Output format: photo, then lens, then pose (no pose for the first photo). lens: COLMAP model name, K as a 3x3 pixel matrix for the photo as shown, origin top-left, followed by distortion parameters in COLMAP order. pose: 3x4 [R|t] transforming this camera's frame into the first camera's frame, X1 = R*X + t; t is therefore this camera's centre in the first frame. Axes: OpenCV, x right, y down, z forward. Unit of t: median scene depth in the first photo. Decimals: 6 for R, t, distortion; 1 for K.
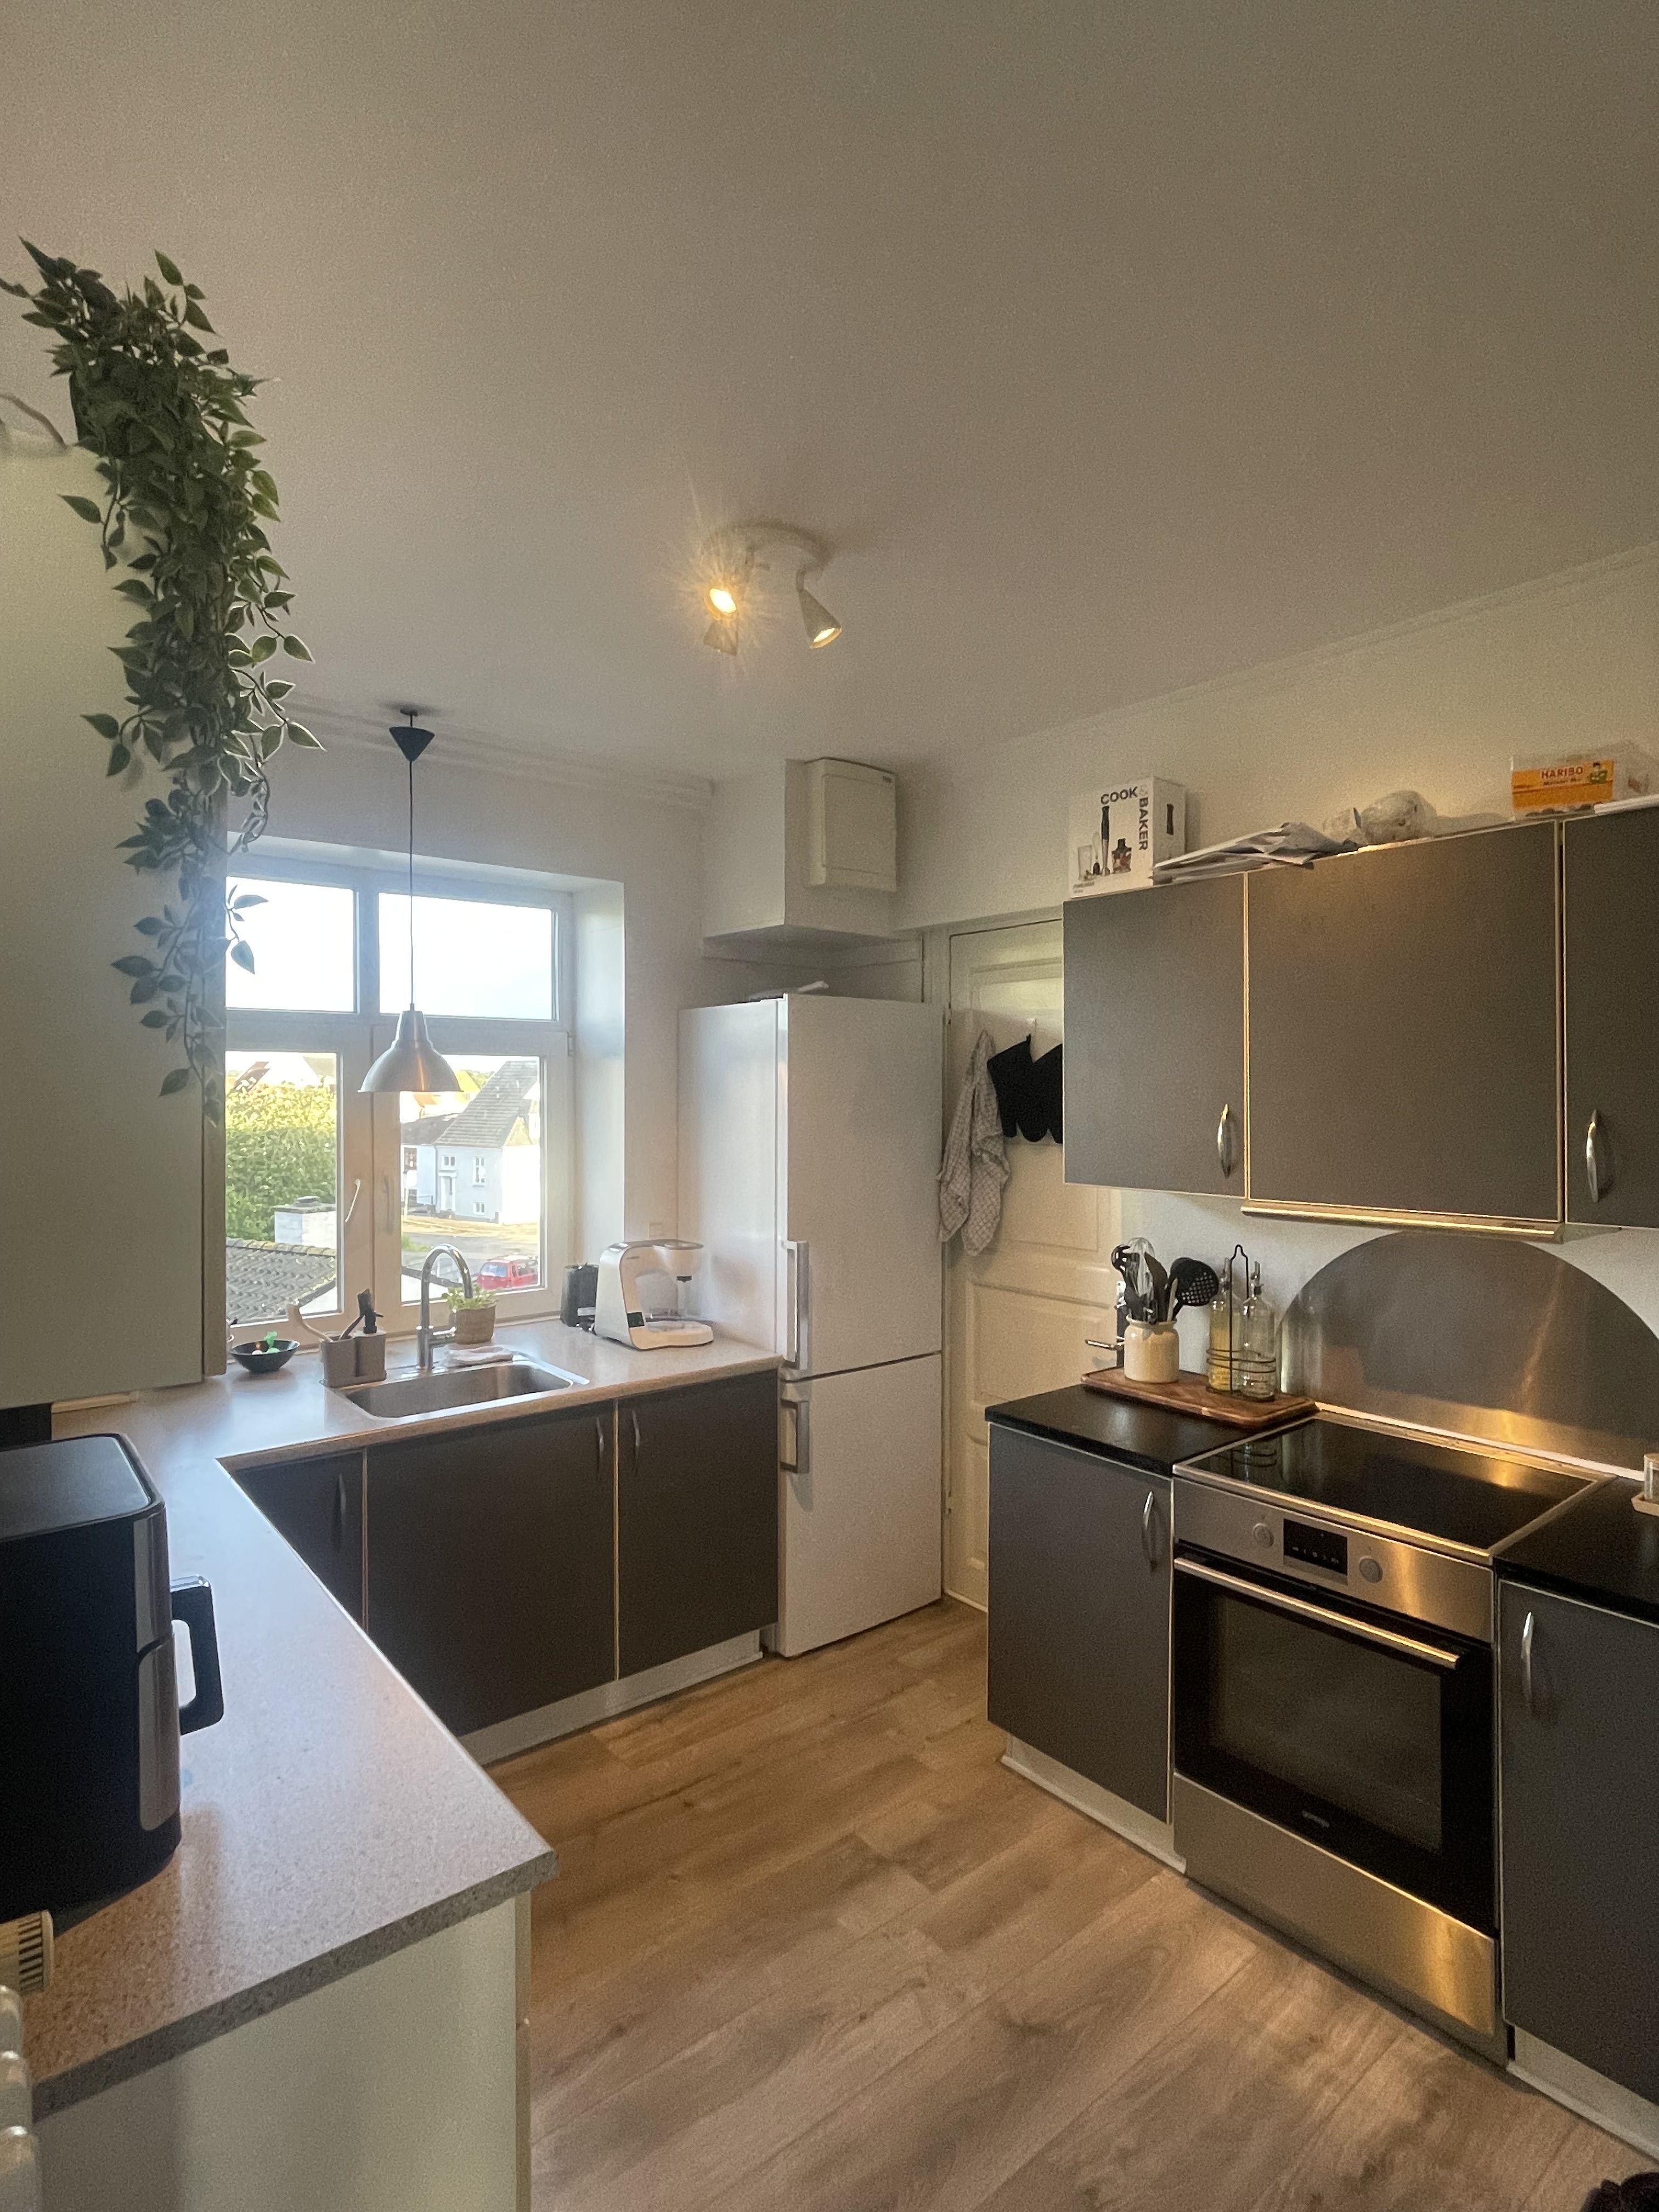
lens RADIAL K [[1164.8, 0, 842.2], [0, 1164.8, 1101.6], [0, 0, 1]] dist [-0.002196, -0.000106]
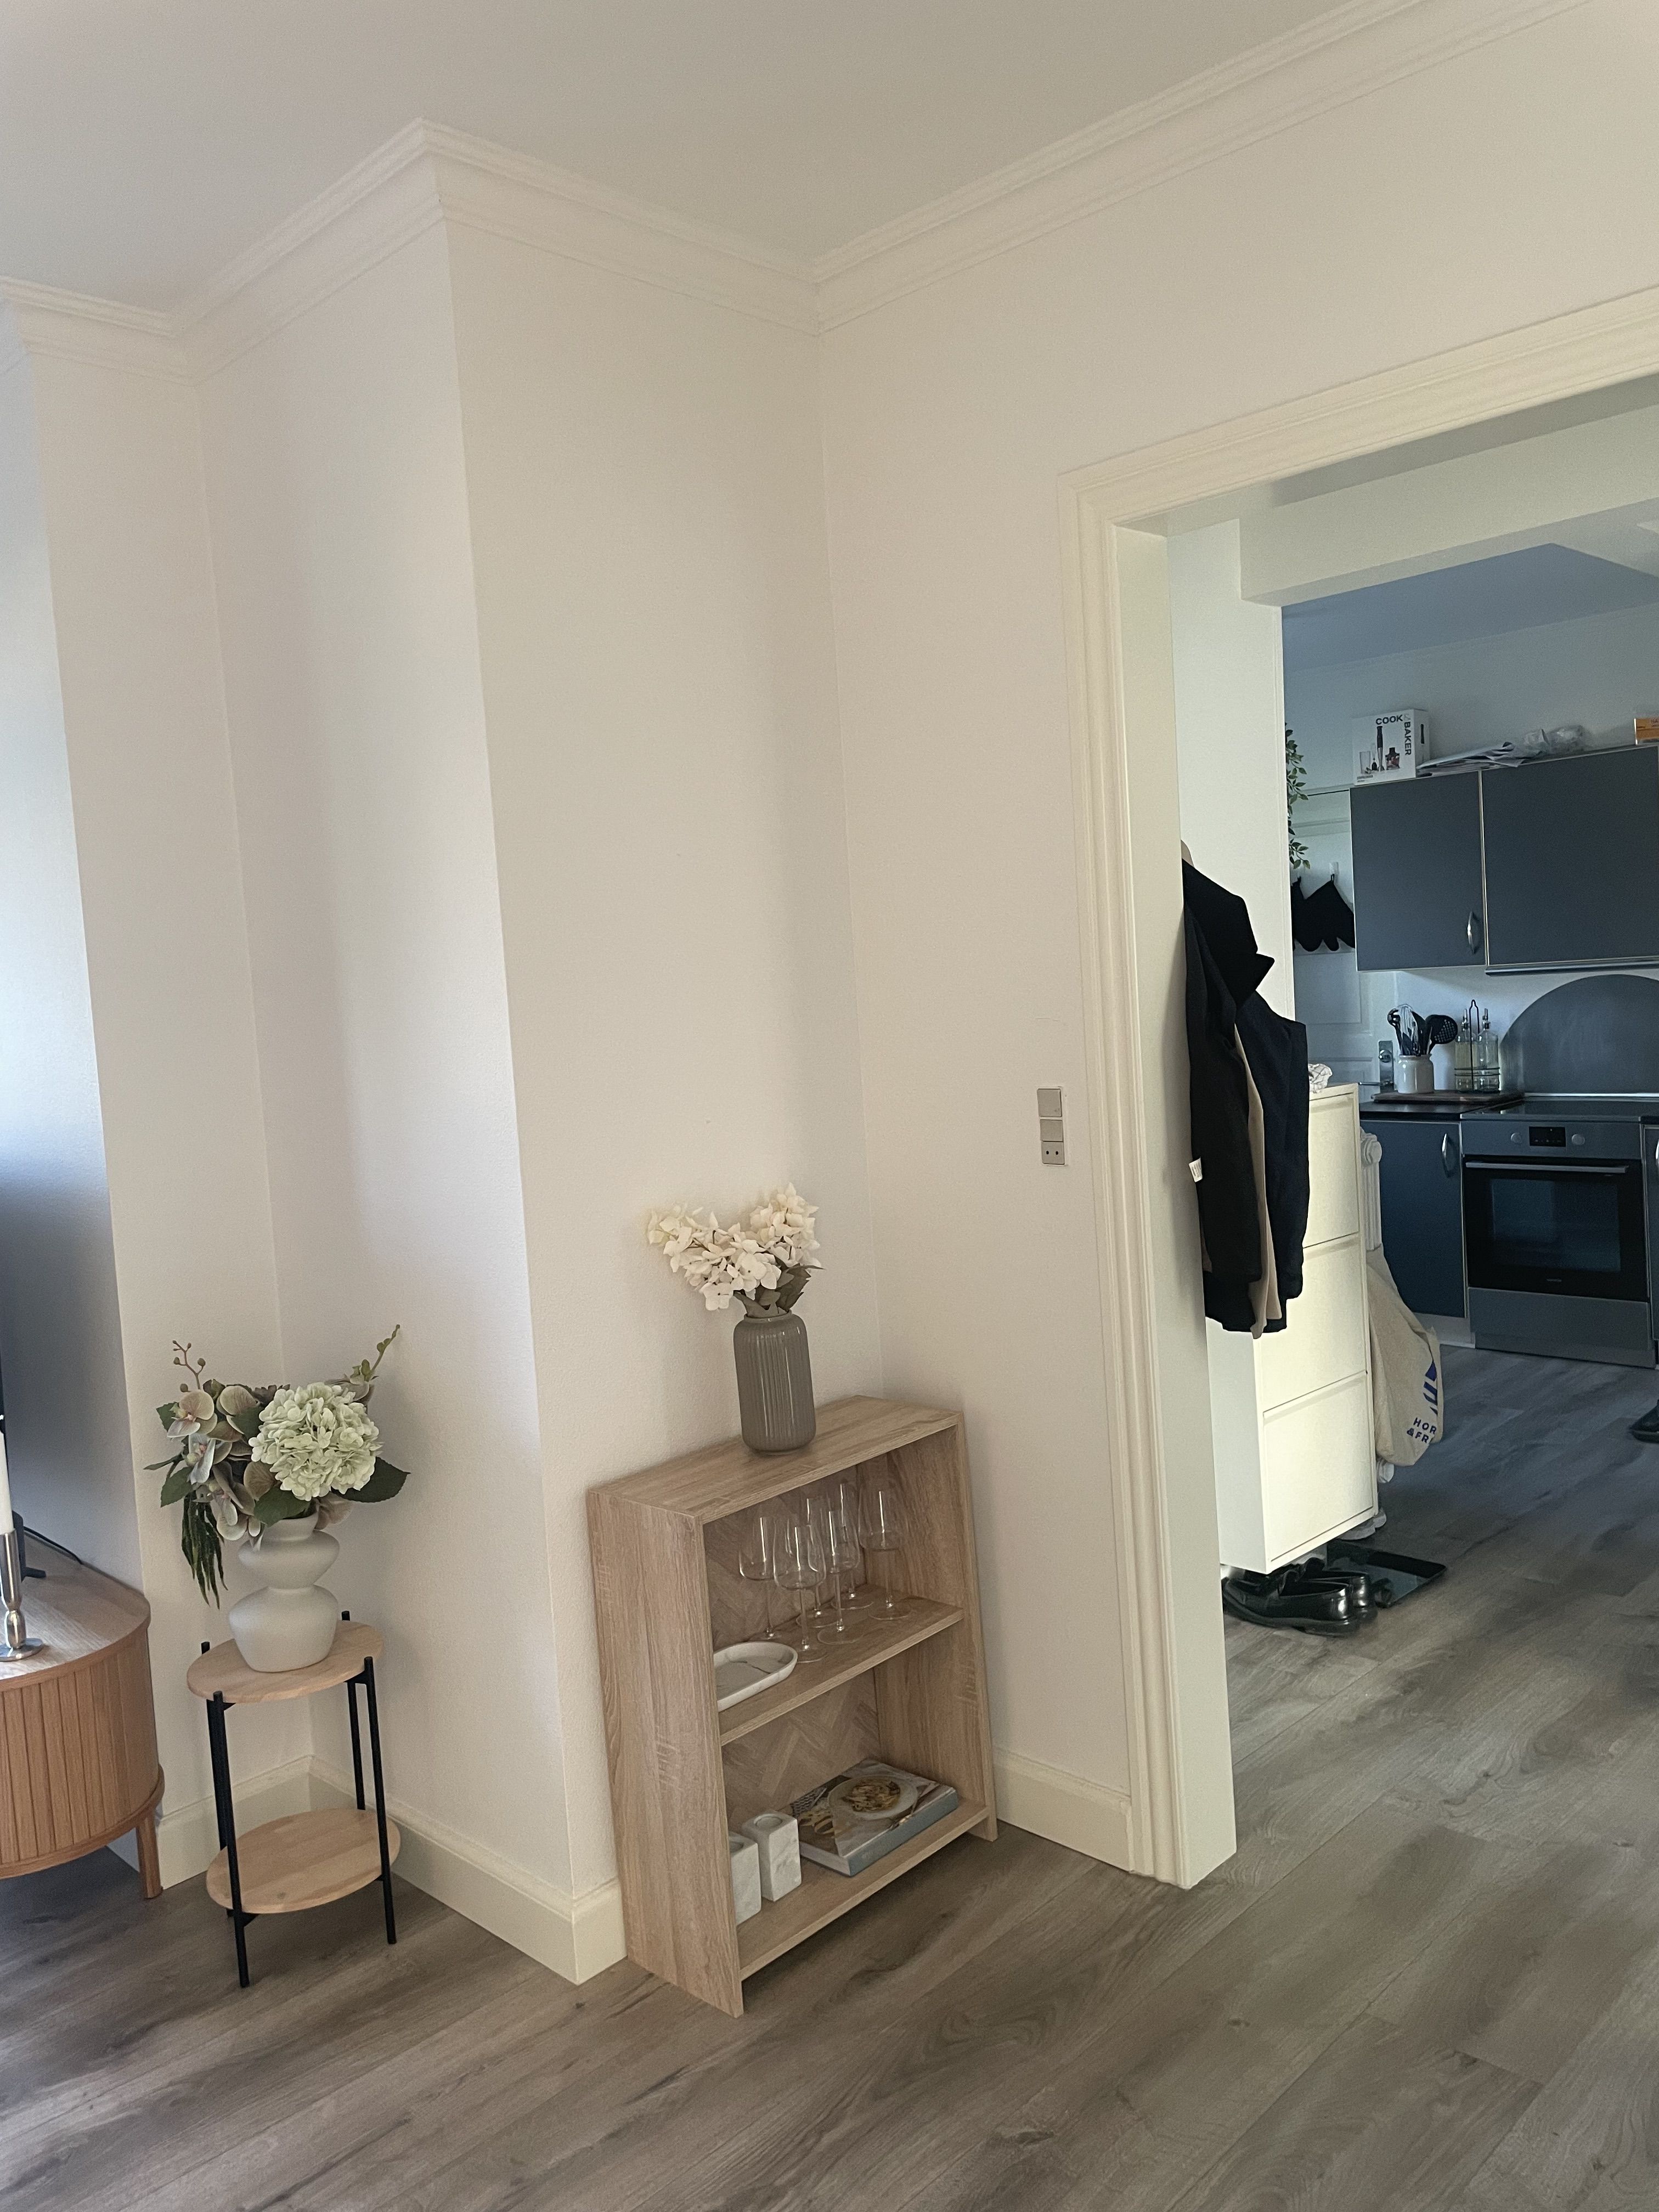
lens RADIAL K [[1671.1, 0, 822.1], [0, 1671.1, 1096.5], [0, 0, 1]] dist [0.034192, -0.012725]
pose [[0.993310, -0.068448, 0.093007, -0.768799], [0.062172, 0.995693, 0.068779, 0.040374], [-0.097314, -0.062536, 0.993287, -1.211089]]
